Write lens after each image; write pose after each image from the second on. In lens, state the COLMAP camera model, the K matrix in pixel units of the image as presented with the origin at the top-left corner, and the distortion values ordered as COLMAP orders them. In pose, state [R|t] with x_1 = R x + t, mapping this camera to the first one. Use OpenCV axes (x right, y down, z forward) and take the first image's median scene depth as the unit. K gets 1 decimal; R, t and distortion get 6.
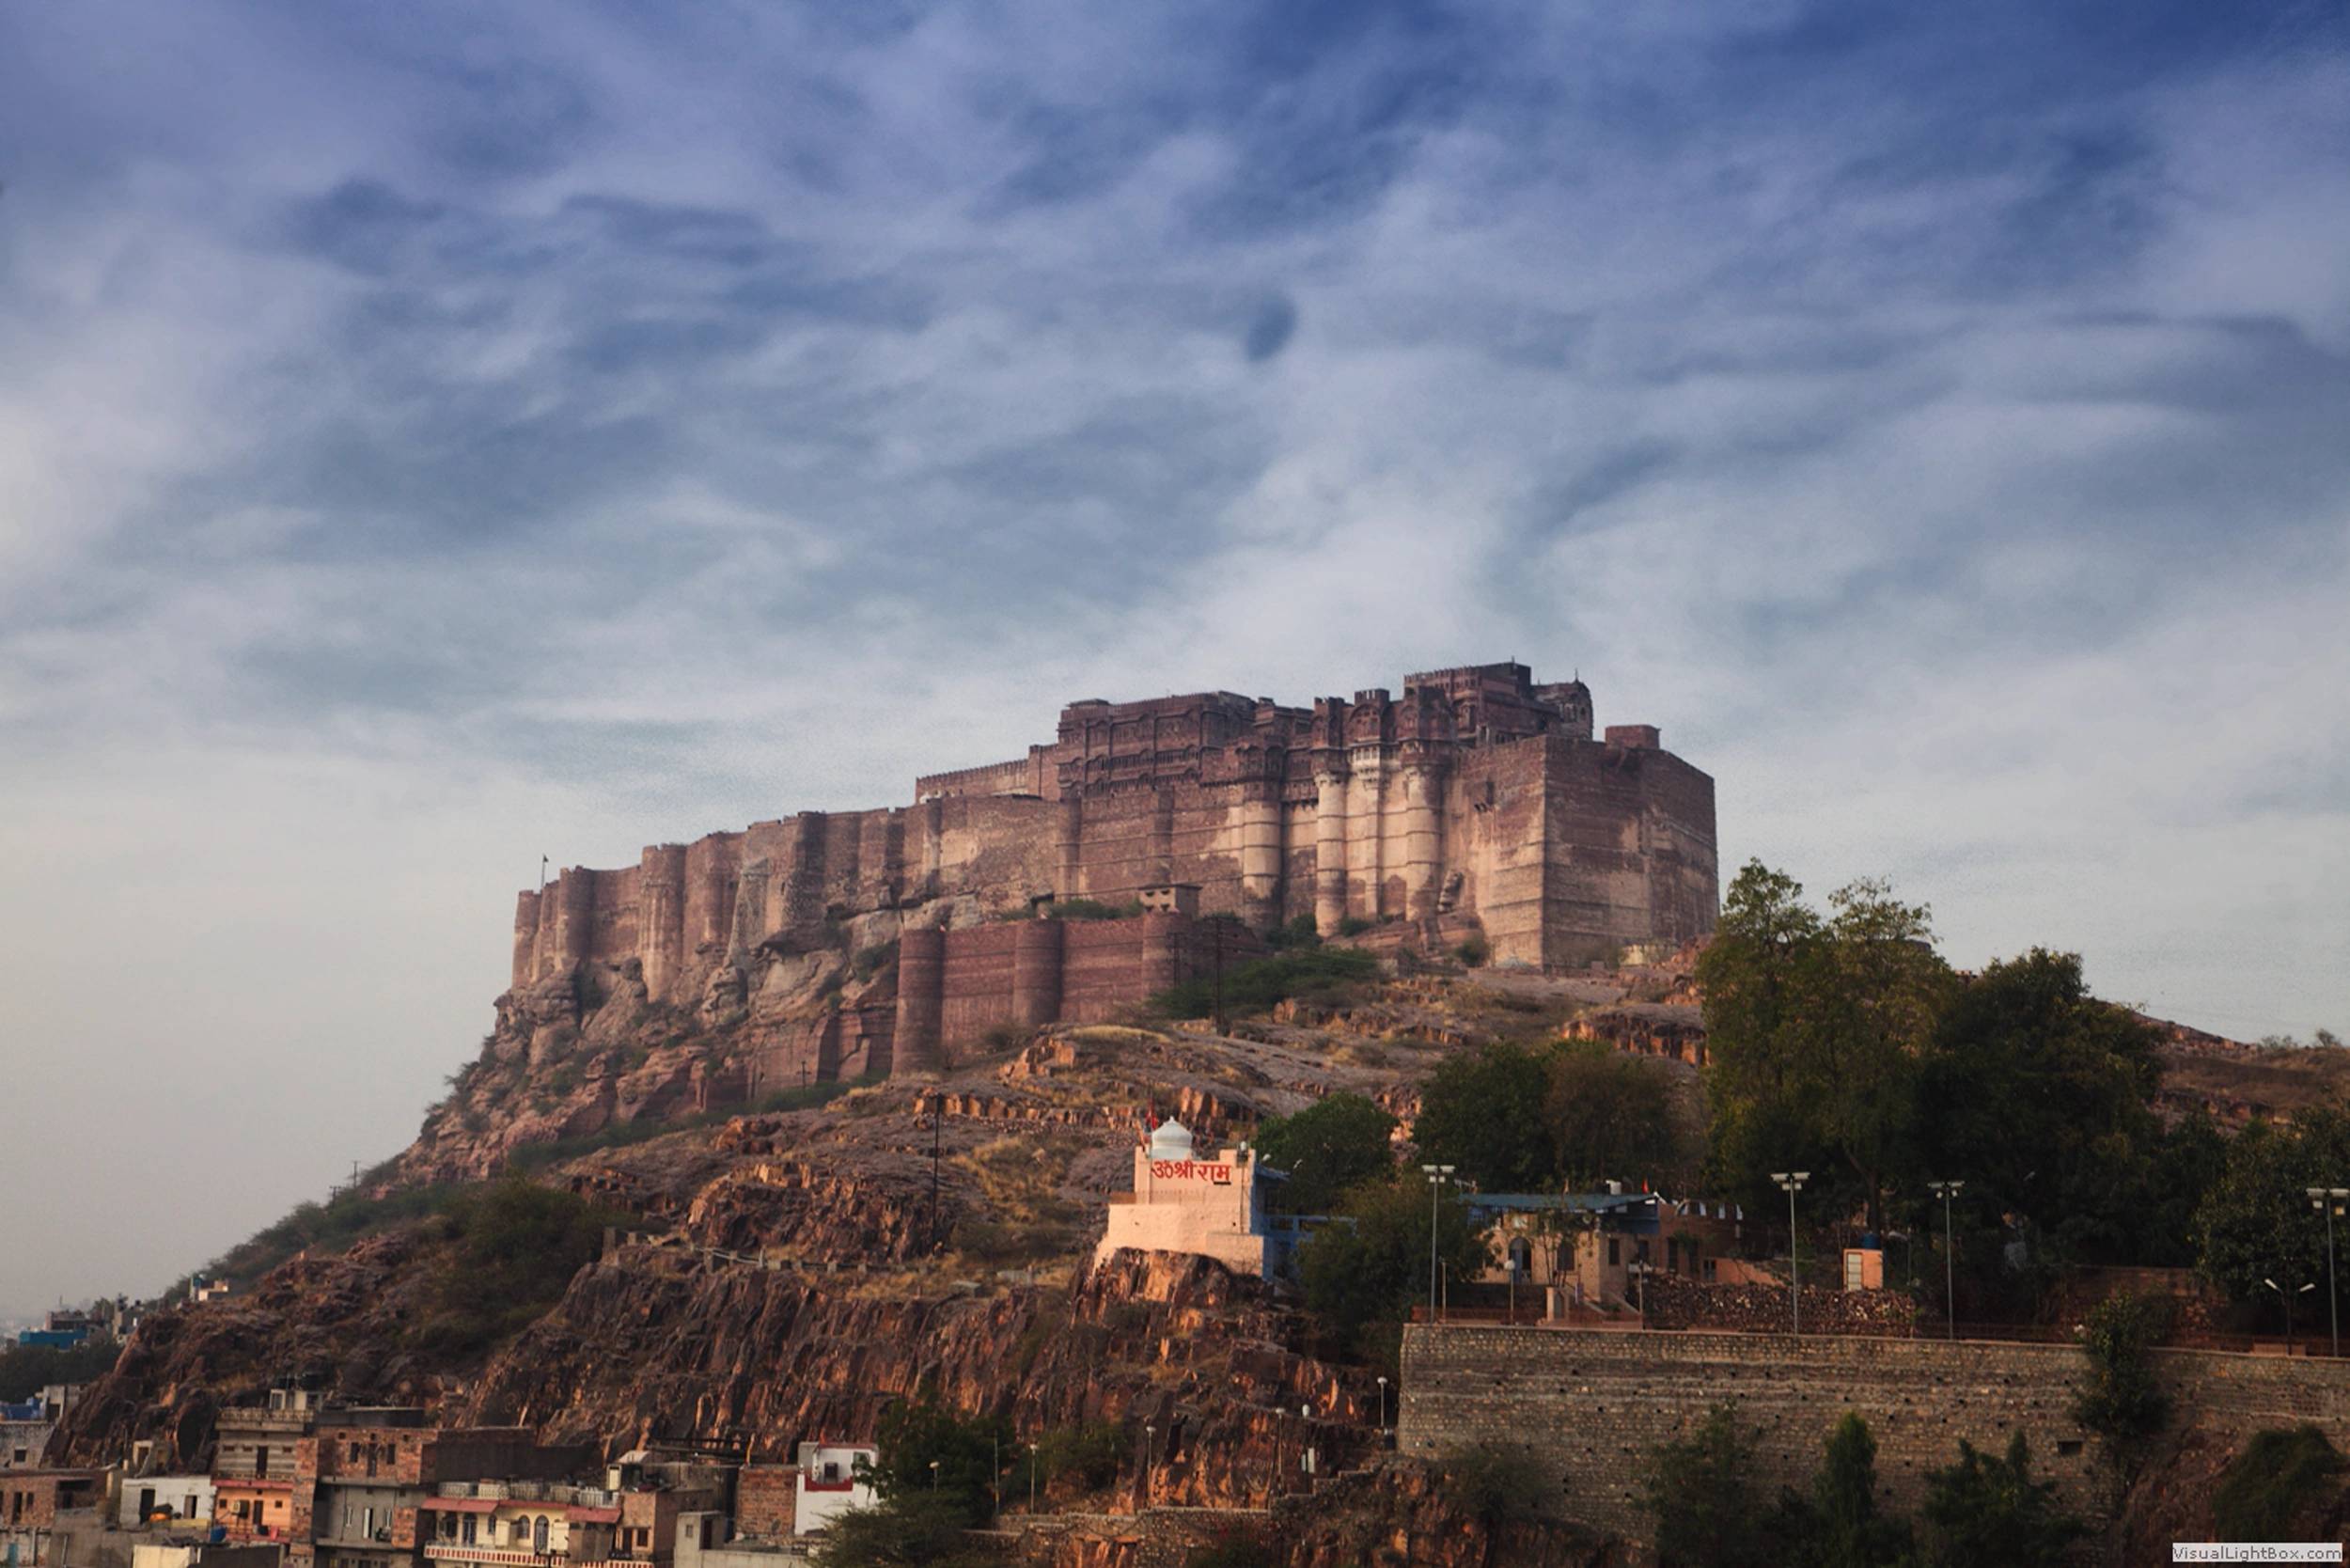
lens RADIAL K [[1650.6, 0, 1172.7], [0, 1650.6, 759.5], [0, 0, 1]] dist [-0.072731, 0.051295]
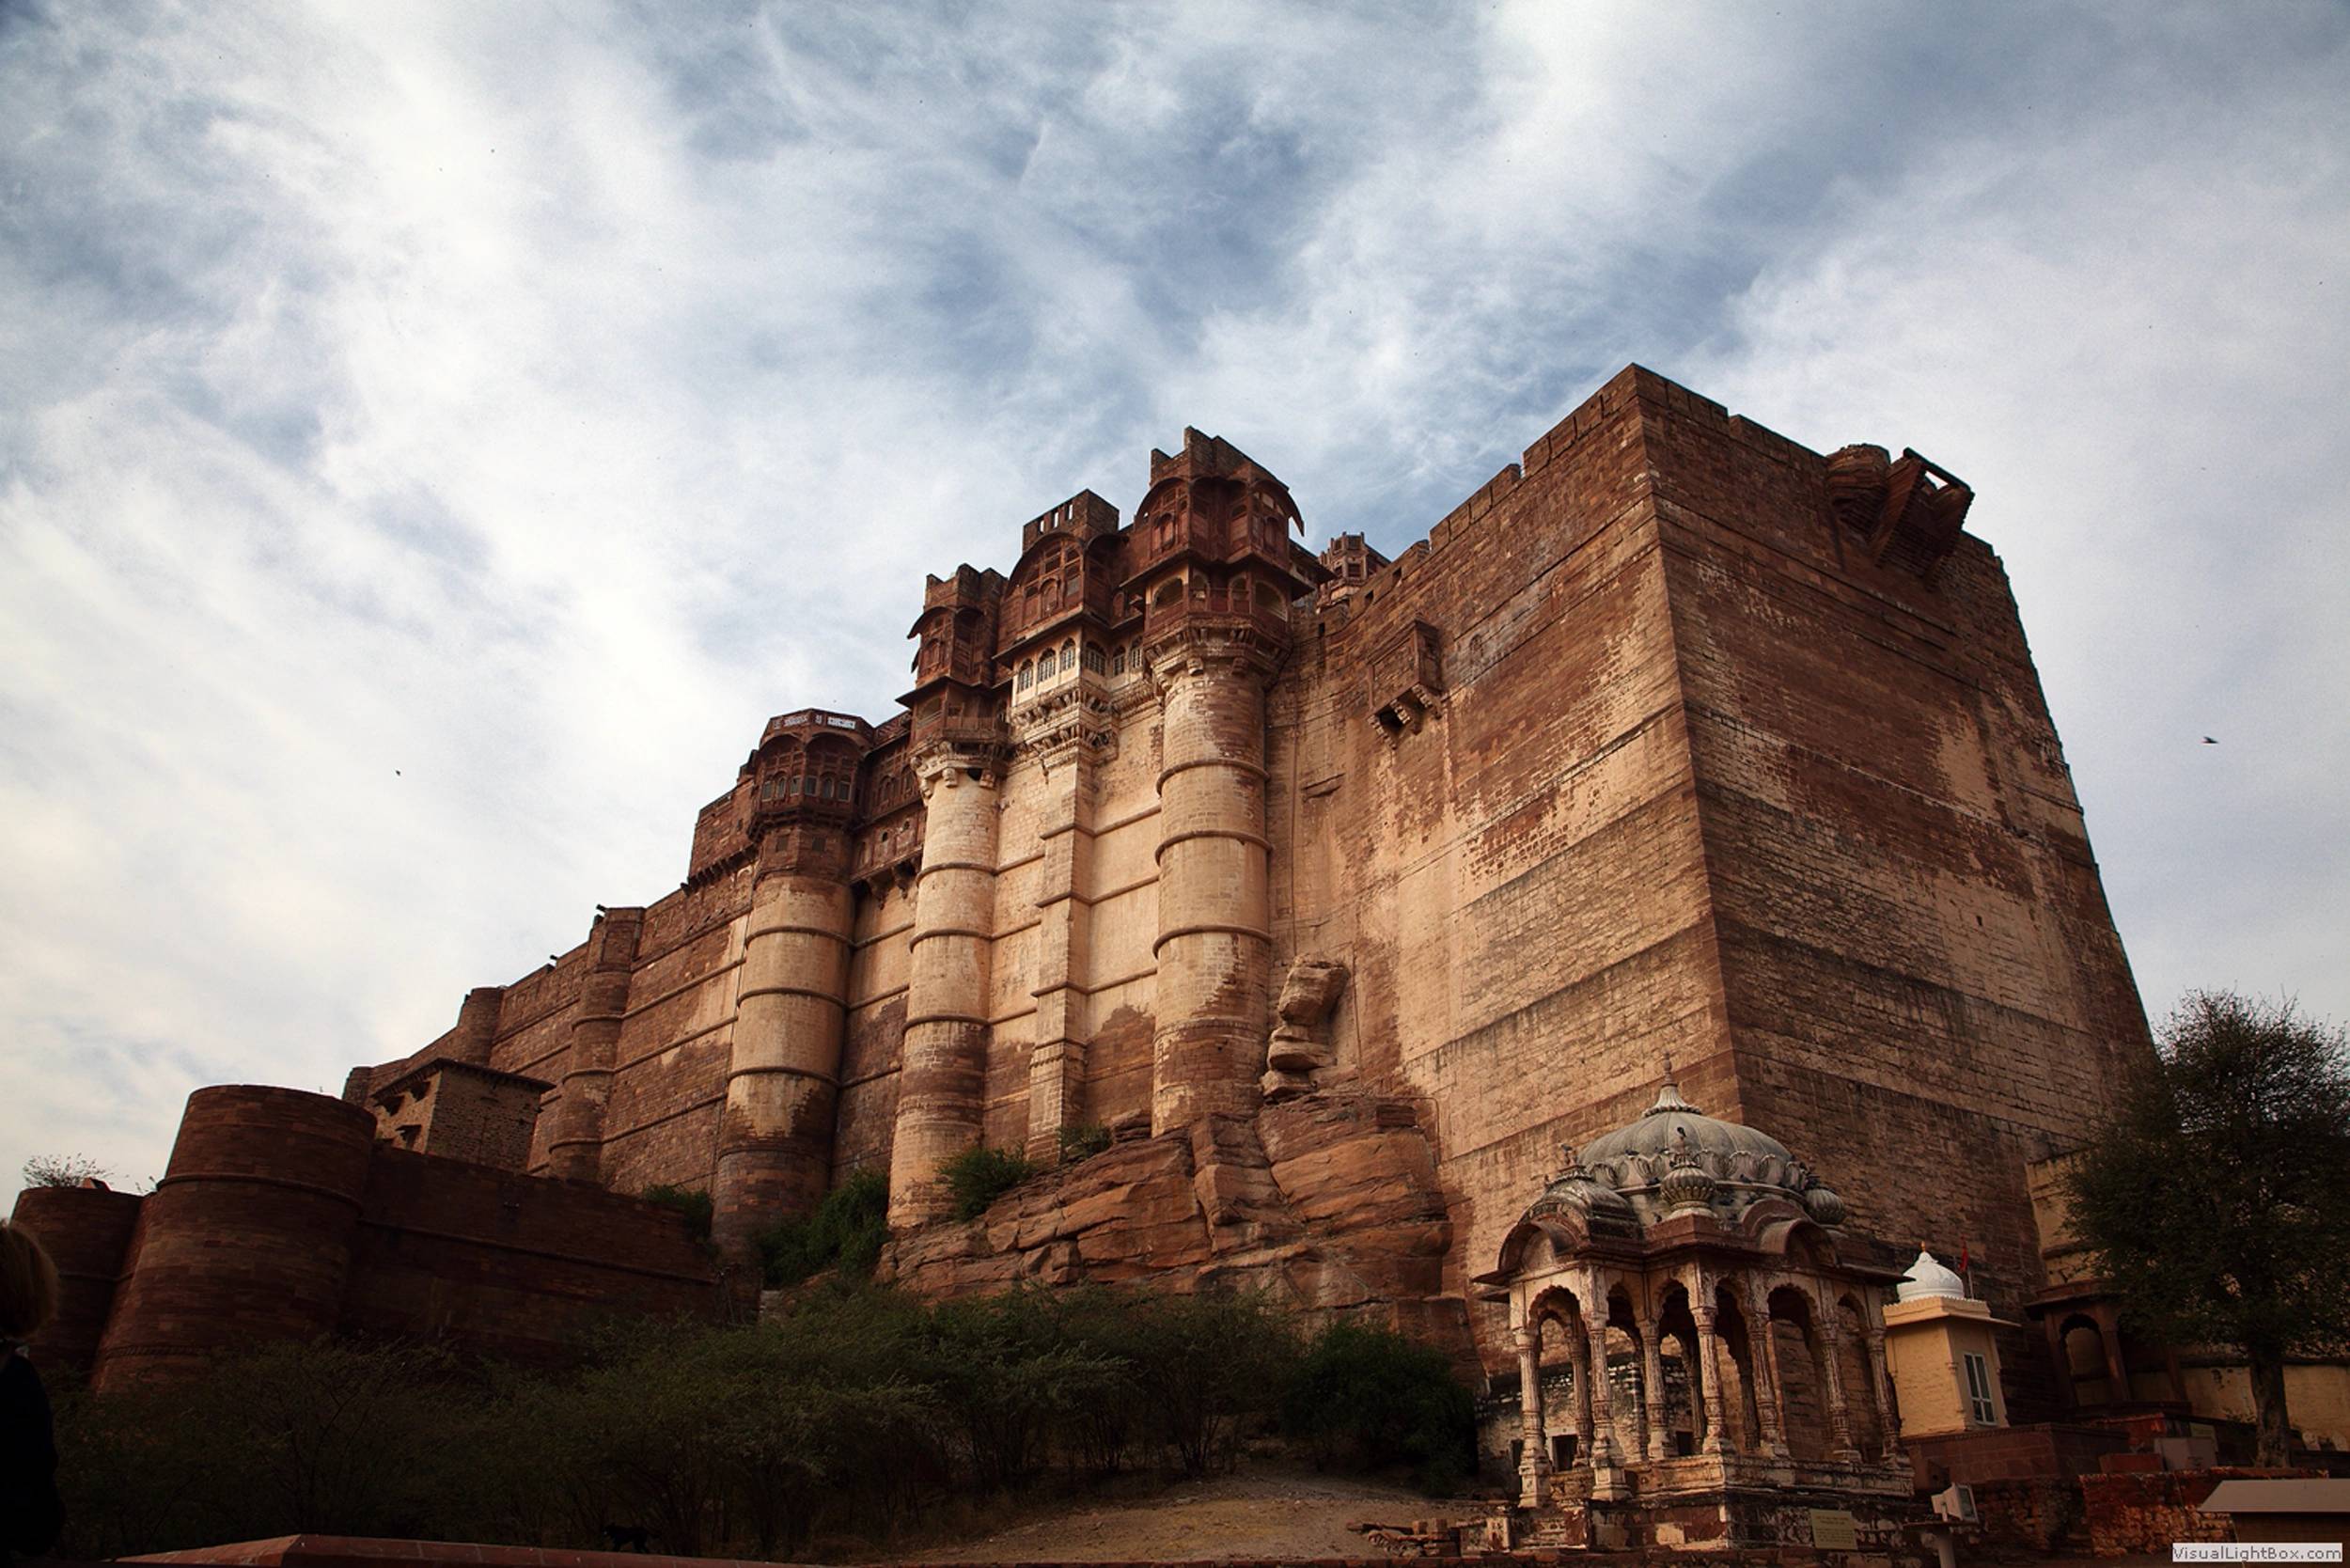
lens RADIAL K [[1650.6, 0, 1172.7], [0, 1650.6, 759.5], [0, 0, 1]] dist [-0.072731, 0.051295]
pose [[0.996942, 0.009824, 0.077530, 0.121841], [0.010772, 0.965322, -0.260839, 0.107330], [-0.077404, 0.260877, 0.962264, 0.707590]]
